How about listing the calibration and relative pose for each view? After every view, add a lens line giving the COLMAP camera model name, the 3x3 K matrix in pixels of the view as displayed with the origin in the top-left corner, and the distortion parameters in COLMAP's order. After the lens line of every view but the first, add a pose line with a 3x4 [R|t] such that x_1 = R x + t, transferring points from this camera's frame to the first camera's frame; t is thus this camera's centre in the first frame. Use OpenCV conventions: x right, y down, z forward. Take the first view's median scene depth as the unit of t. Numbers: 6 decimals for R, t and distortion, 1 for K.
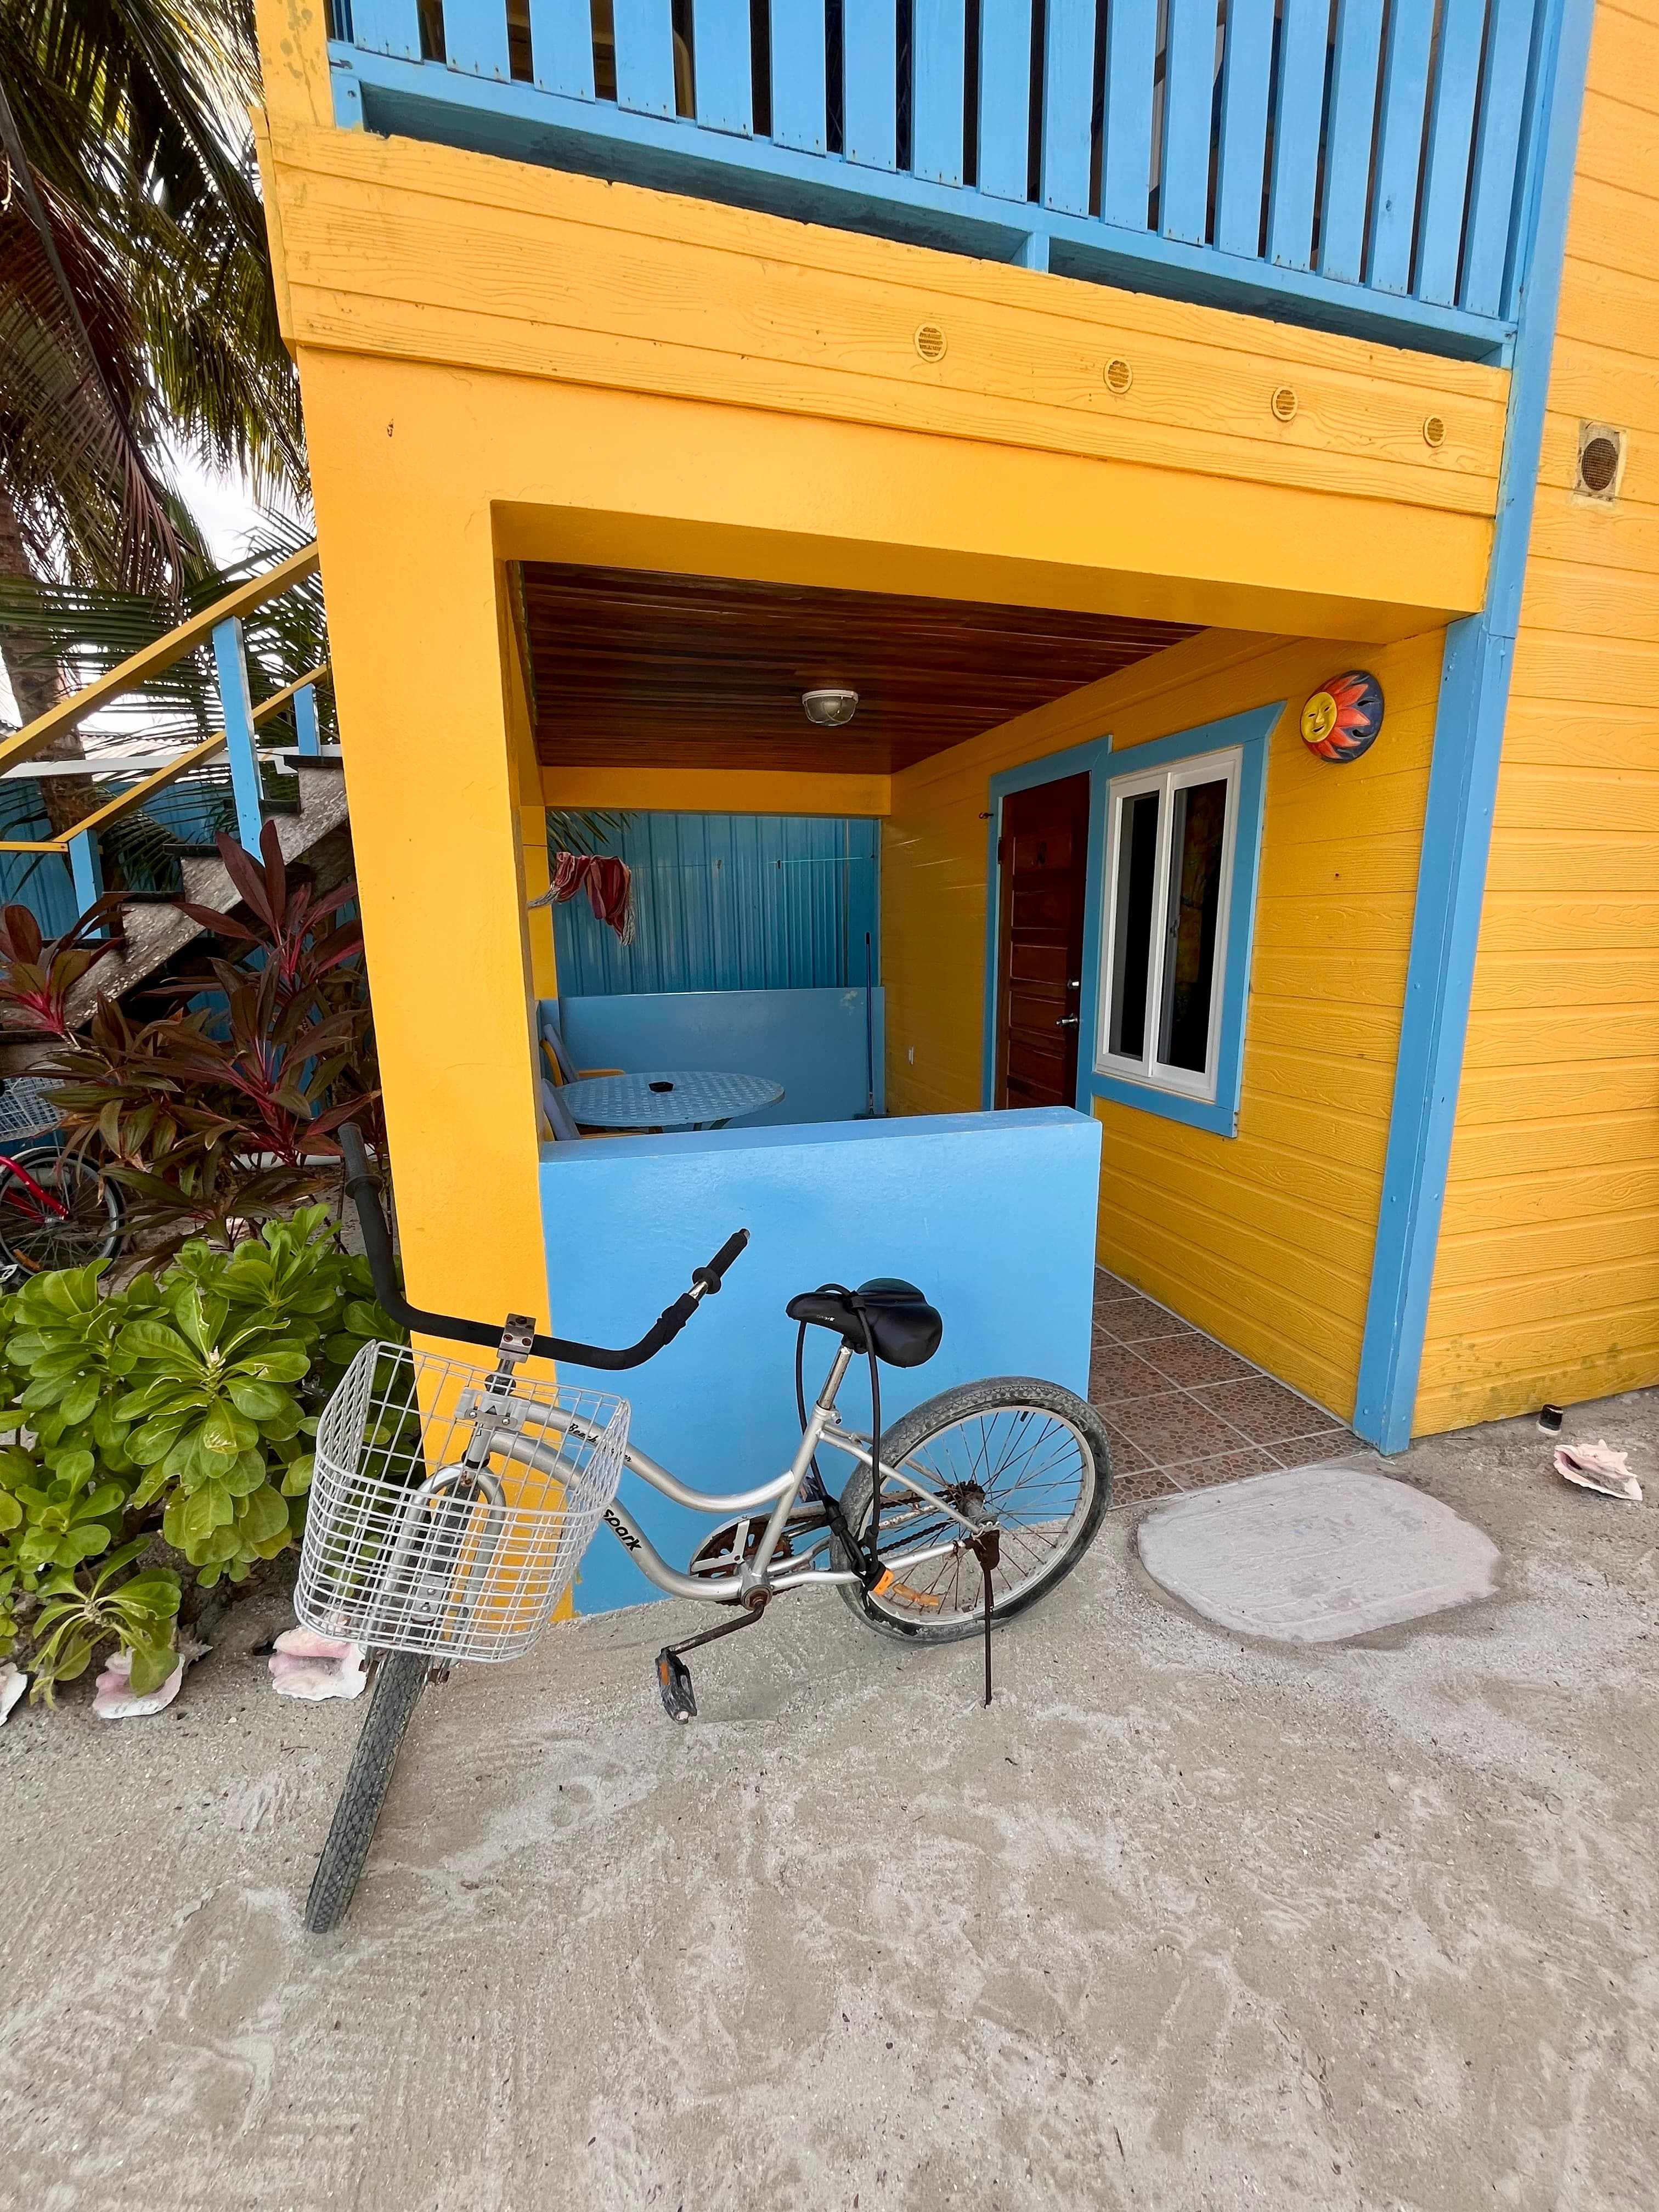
lens RADIAL K [[895.7, 0, 839.2], [0, 895.7, 1115.2], [0, 0, 1]] dist [0.000579, 0.000040]
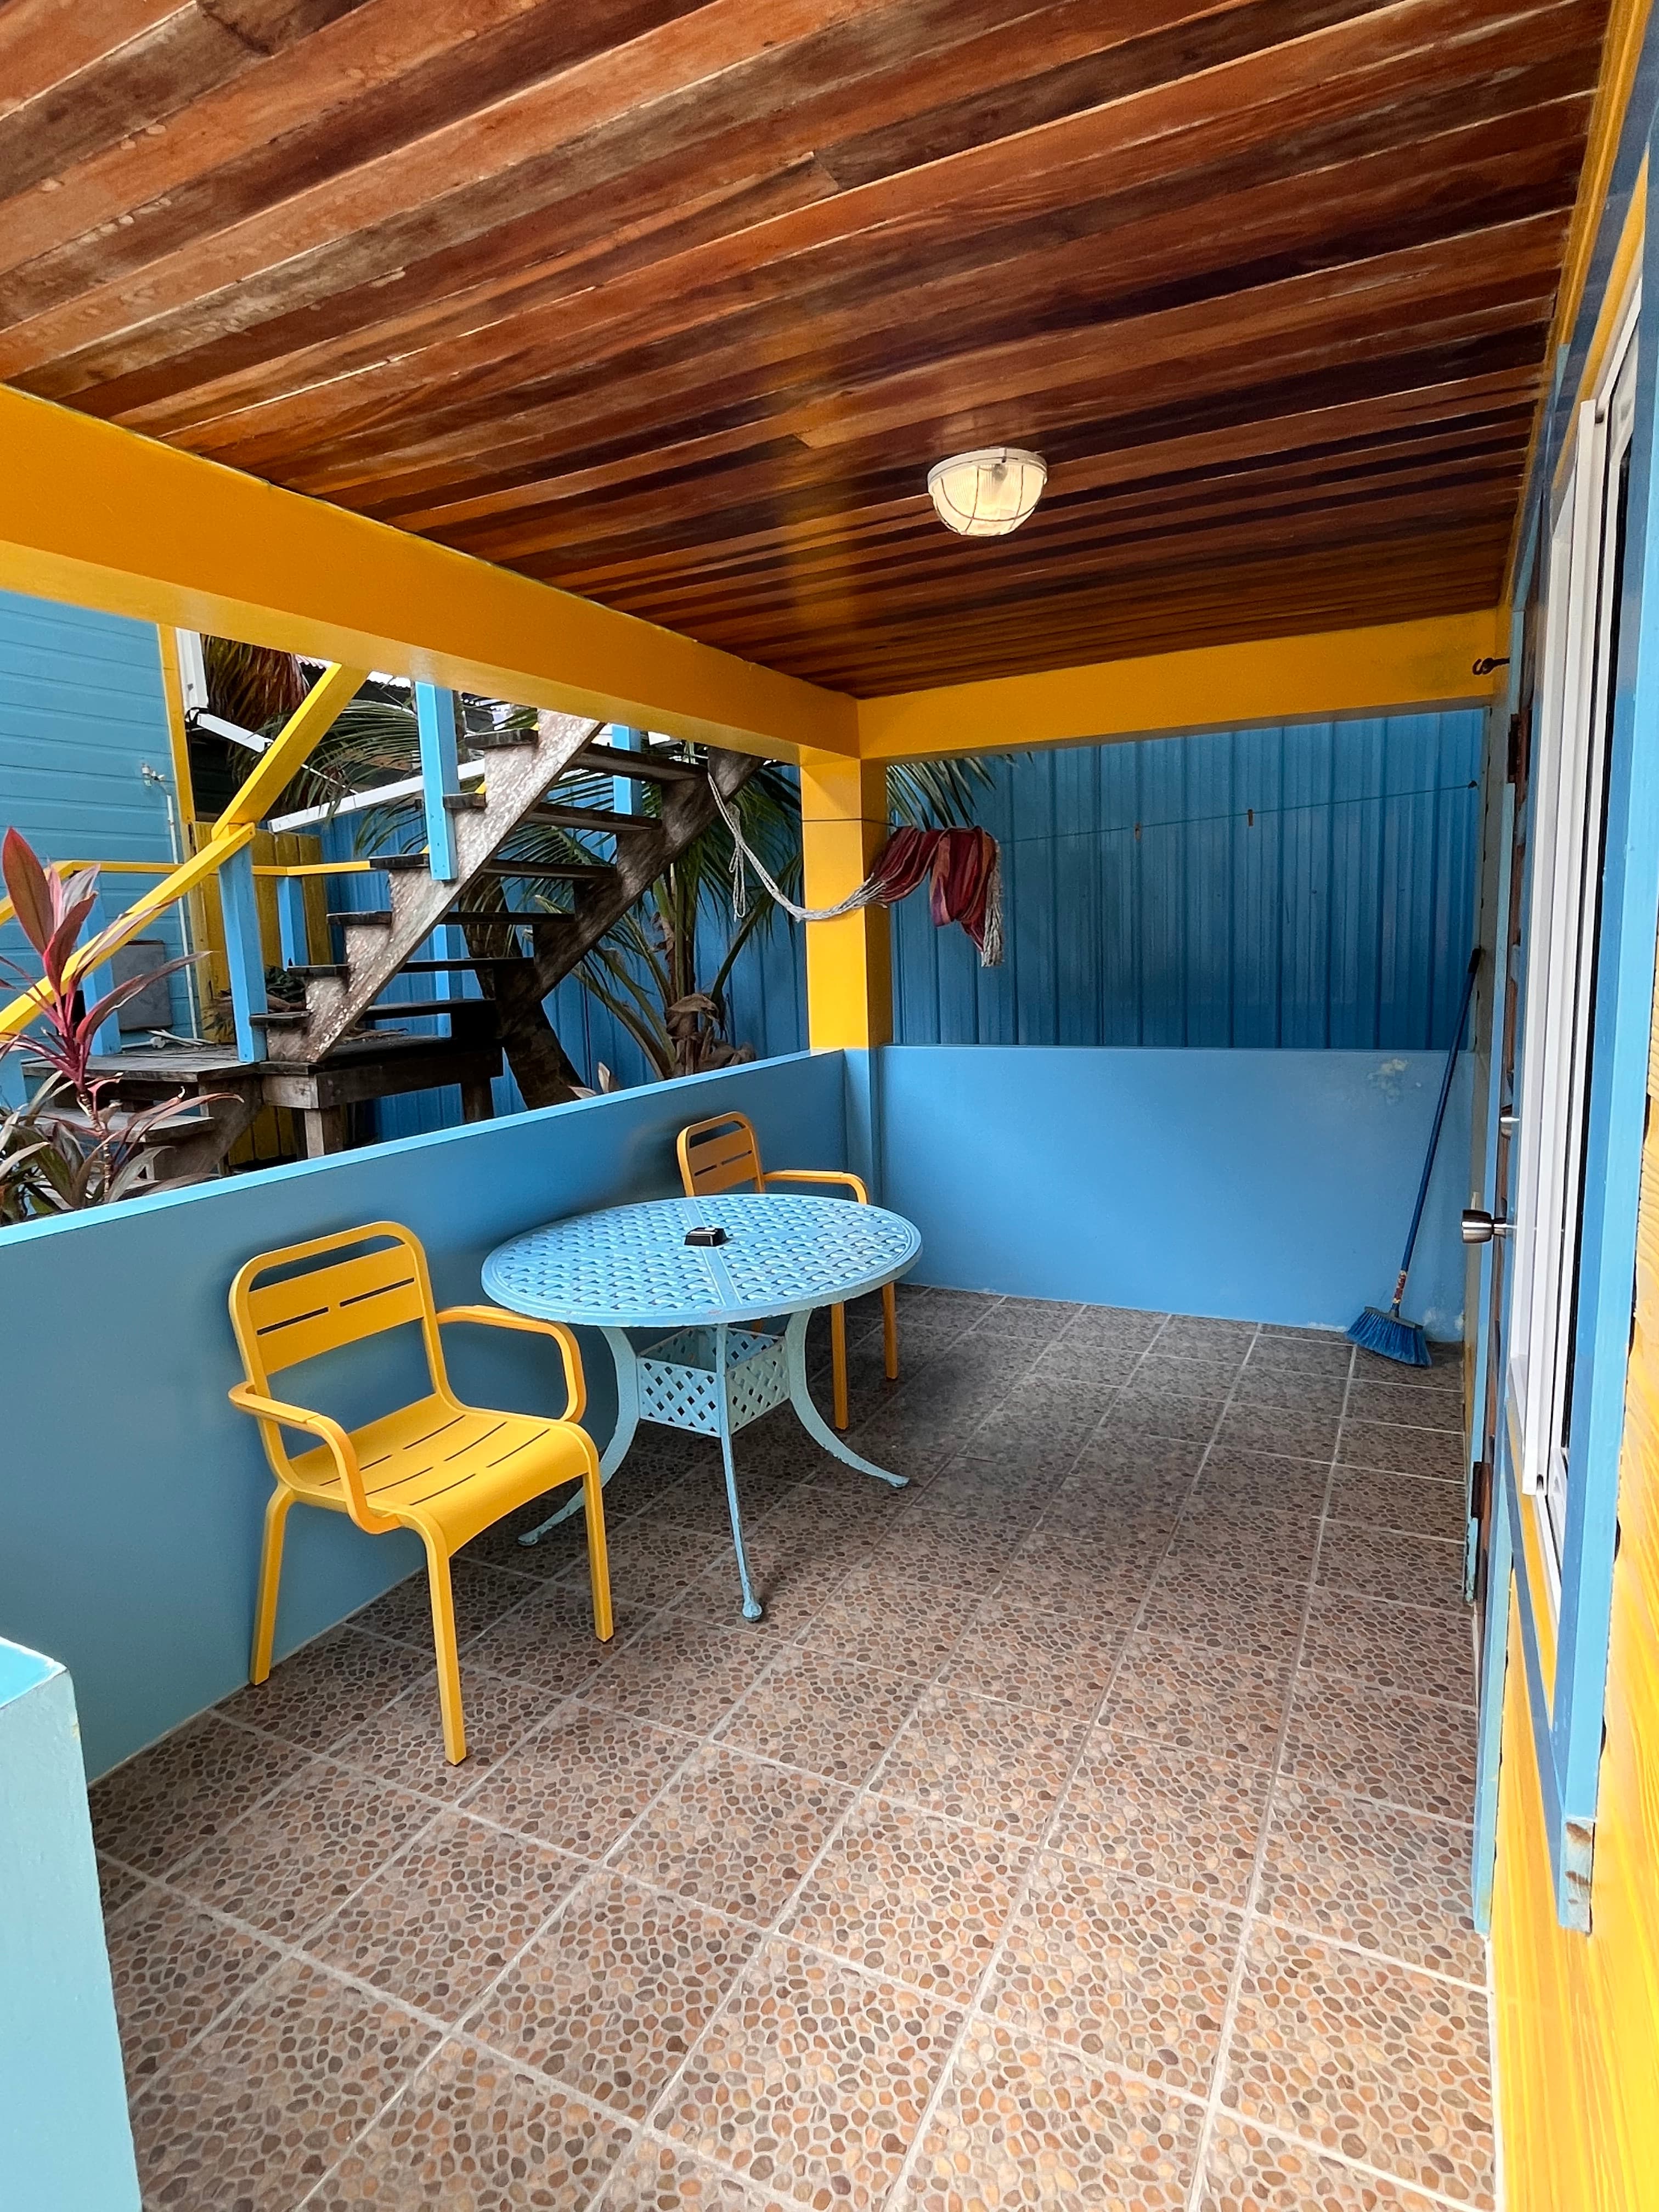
lens RADIAL K [[1180.1, 0, 836.8], [0, 1180.1, 1113.2], [0, 0, 1]] dist [-0.002971, -0.000138]
pose [[0.731769, 0.094645, -0.674949, 0.358113], [-0.117037, 0.993051, 0.012362, -0.125143], [0.671429, 0.069948, 0.737761, 0.482873]]
